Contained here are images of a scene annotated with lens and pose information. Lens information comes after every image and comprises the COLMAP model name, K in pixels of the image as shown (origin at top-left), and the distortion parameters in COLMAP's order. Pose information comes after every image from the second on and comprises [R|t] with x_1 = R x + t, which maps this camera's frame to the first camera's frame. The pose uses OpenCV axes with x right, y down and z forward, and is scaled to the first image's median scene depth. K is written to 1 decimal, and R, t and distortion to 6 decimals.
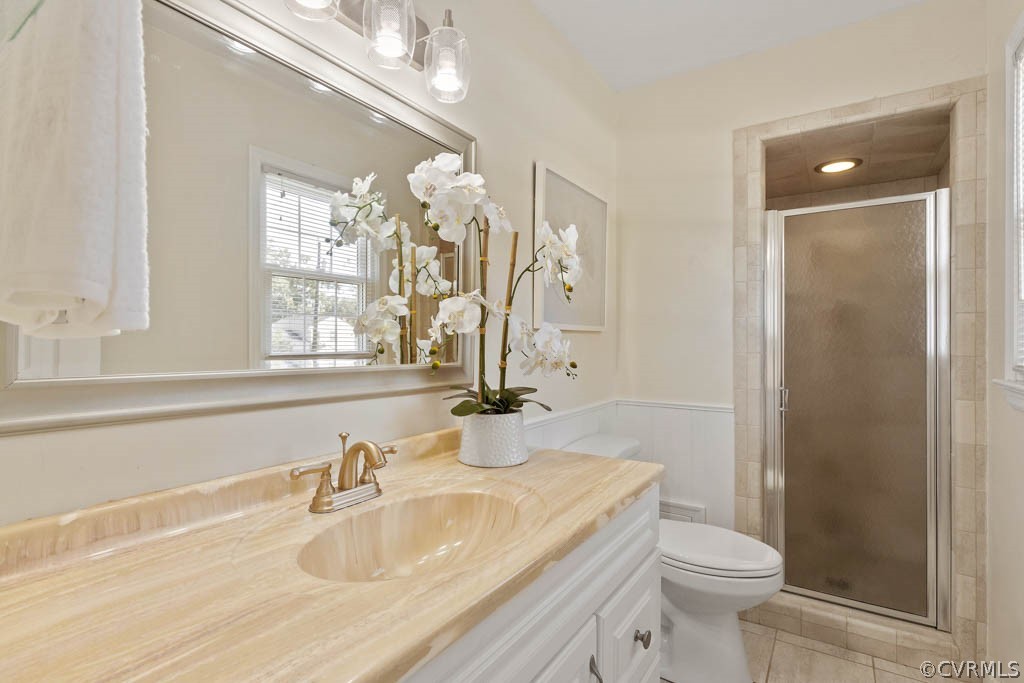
lens RADIAL K [[504.5, 0, 511.4], [0, 504.5, 341.9], [0, 0, 1]] dist [-0.001742, 0.001472]
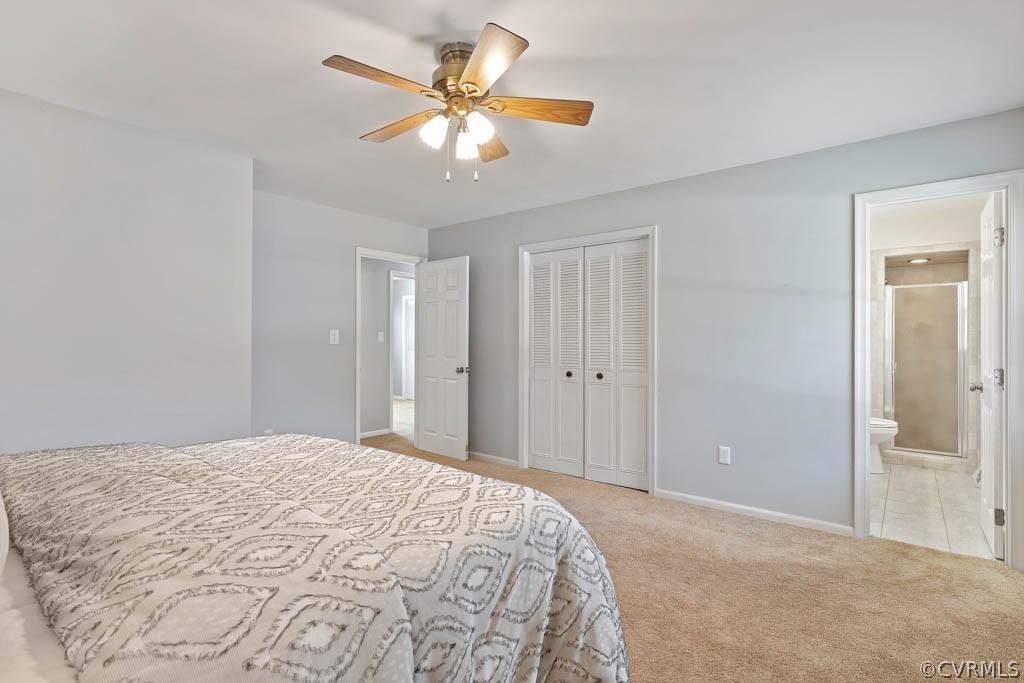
lens RADIAL K [[504.5, 0, 510.9], [0, 504.5, 340.9], [0, 0, 1]] dist [-0.001742, 0.001472]
pose [[0.995905, -0.001298, -0.090398, -1.025888], [0.001989, 0.999970, 0.007550, -0.028317], [0.090386, -0.007699, 0.995877, -1.499035]]
